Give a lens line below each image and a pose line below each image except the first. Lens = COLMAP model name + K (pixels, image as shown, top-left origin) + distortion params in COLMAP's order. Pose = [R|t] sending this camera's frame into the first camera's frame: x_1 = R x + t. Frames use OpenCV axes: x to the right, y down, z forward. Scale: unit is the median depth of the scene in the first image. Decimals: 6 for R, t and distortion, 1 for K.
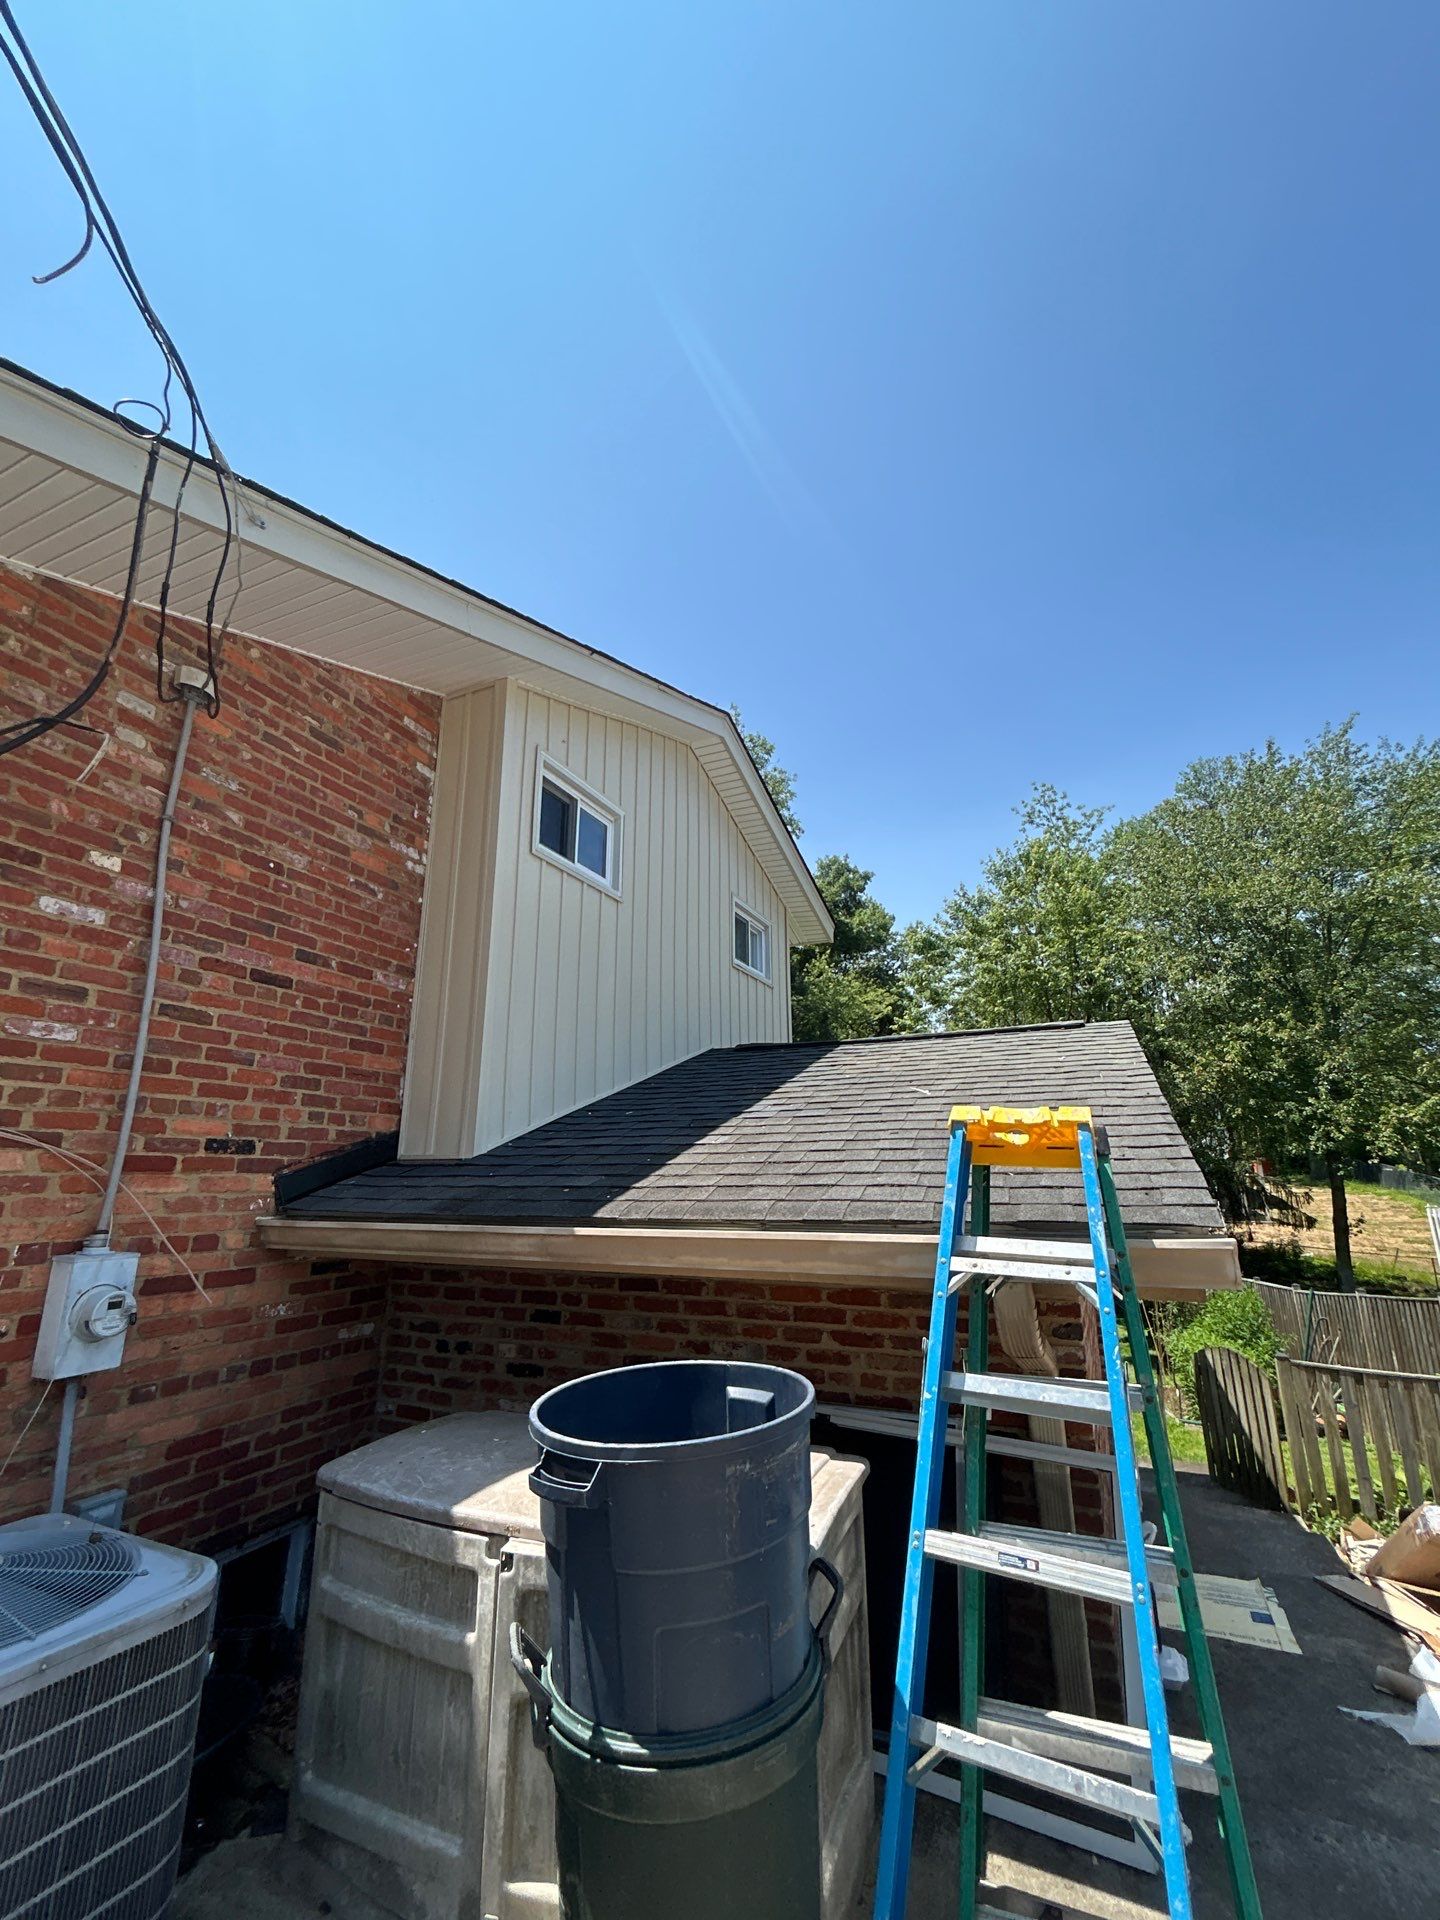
lens RADIAL K [[825.0, 0, 718.8], [0, 825.0, 967.8], [0, 0, 1]] dist [-0.001633, 0.000003]
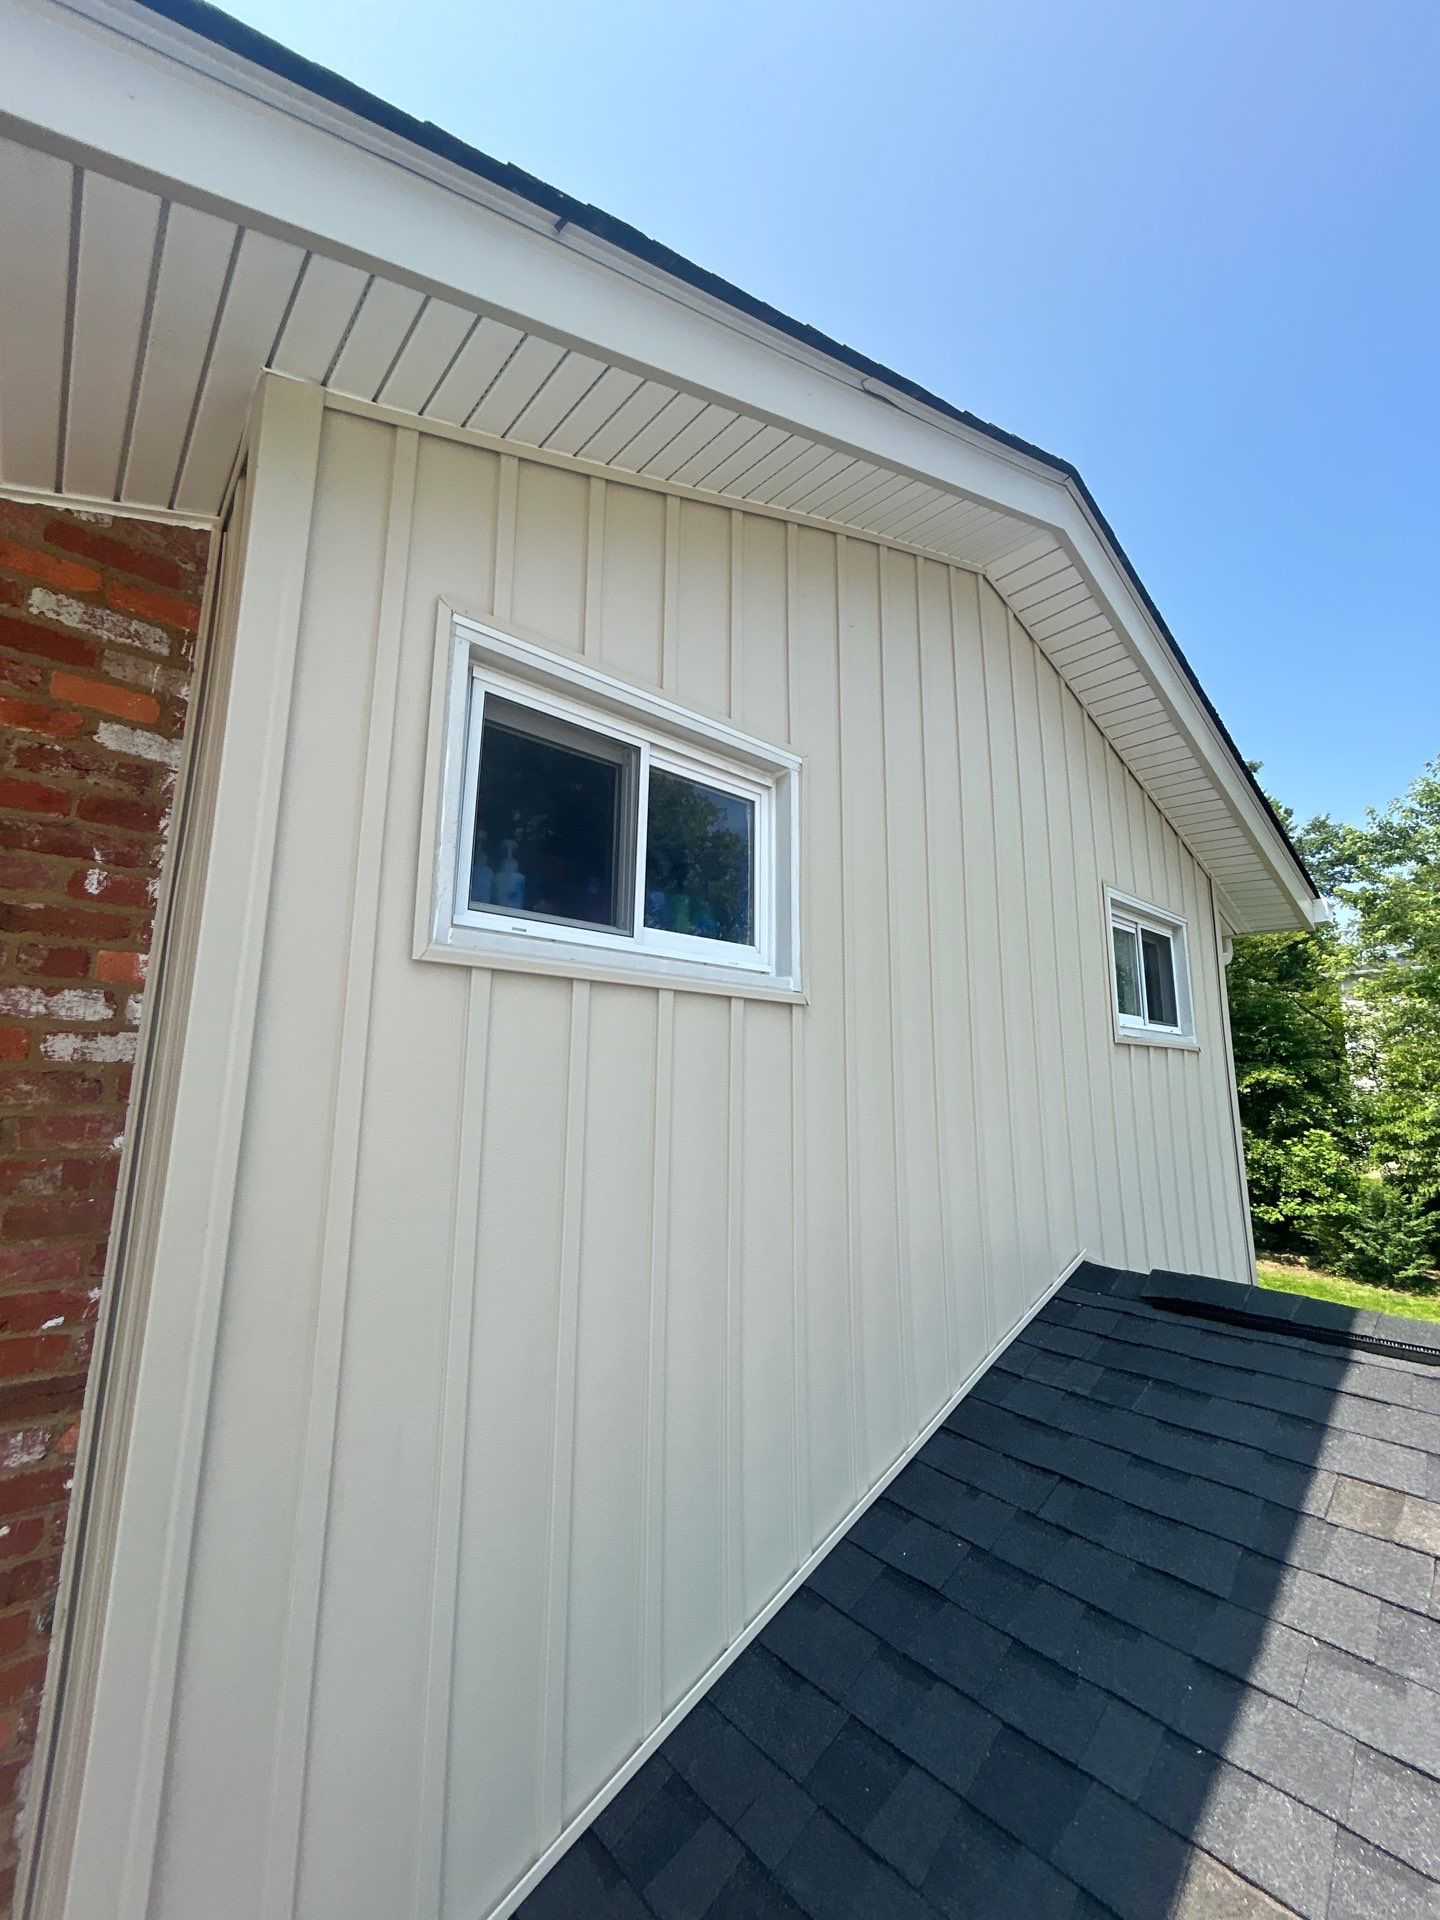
lens RADIAL K [[773.3, 0, 721.6], [0, 773.3, 958.6], [0, 0, 1]] dist [-0.002865, 0.001896]
pose [[0.912889, -0.058950, -0.403928, -0.011111], [0.091352, 0.993924, 0.061403, -0.146500], [0.397854, -0.092954, 0.912728, 0.787052]]
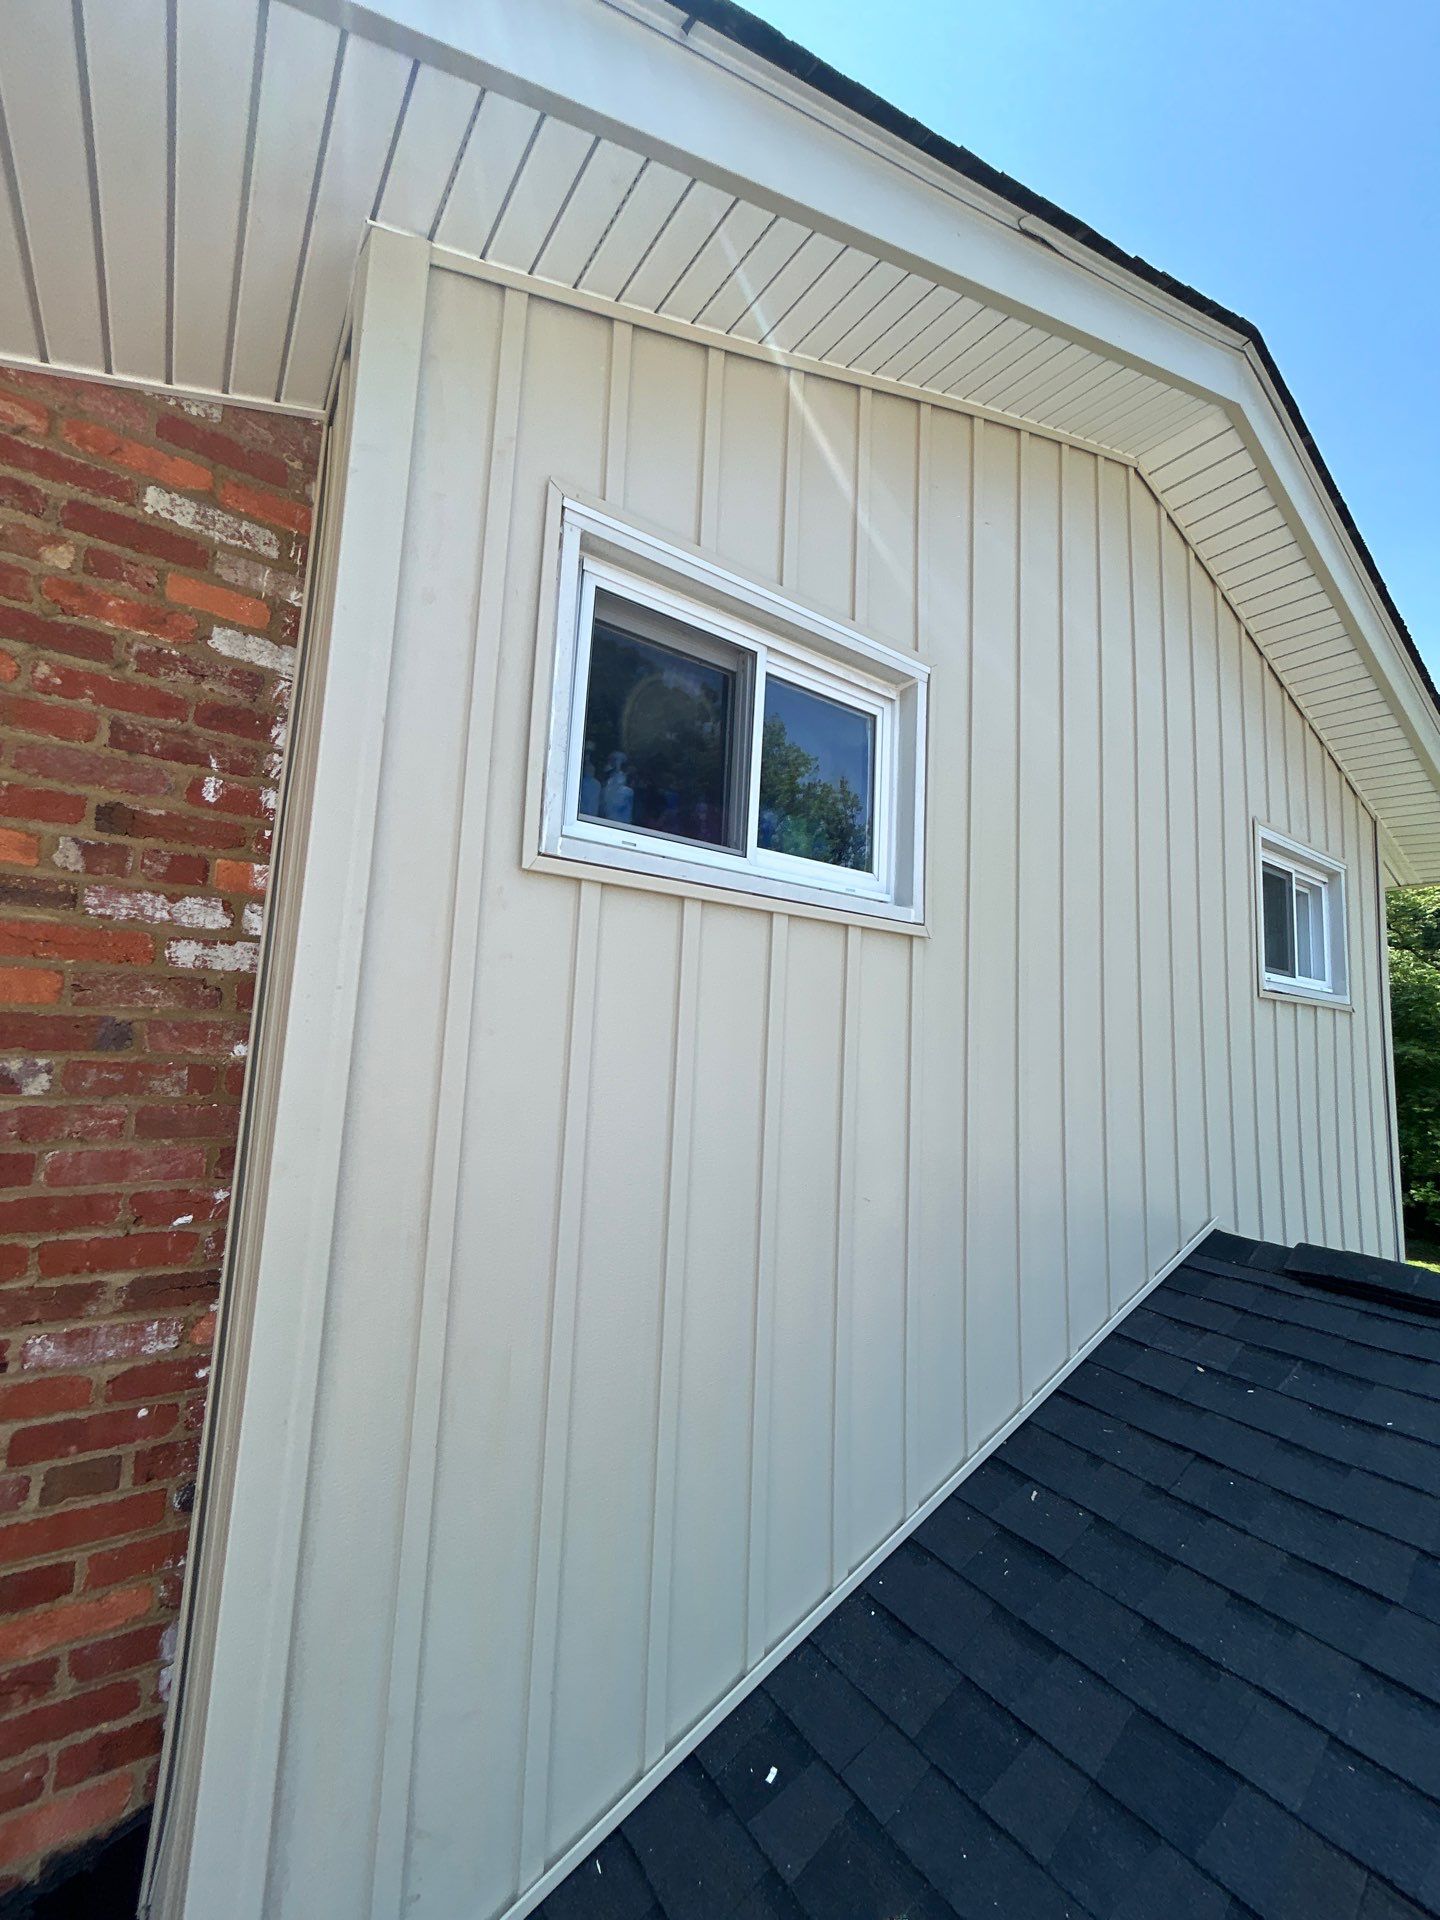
lens RADIAL K [[773.3, 0, 721.9], [0, 773.3, 958.5], [0, 0, 1]] dist [-0.002865, 0.001896]
pose [[0.864149, -0.013783, -0.503047, -0.033828], [0.079537, 0.990801, 0.109485, -0.132340], [0.496911, -0.134622, 0.857296, 0.800340]]
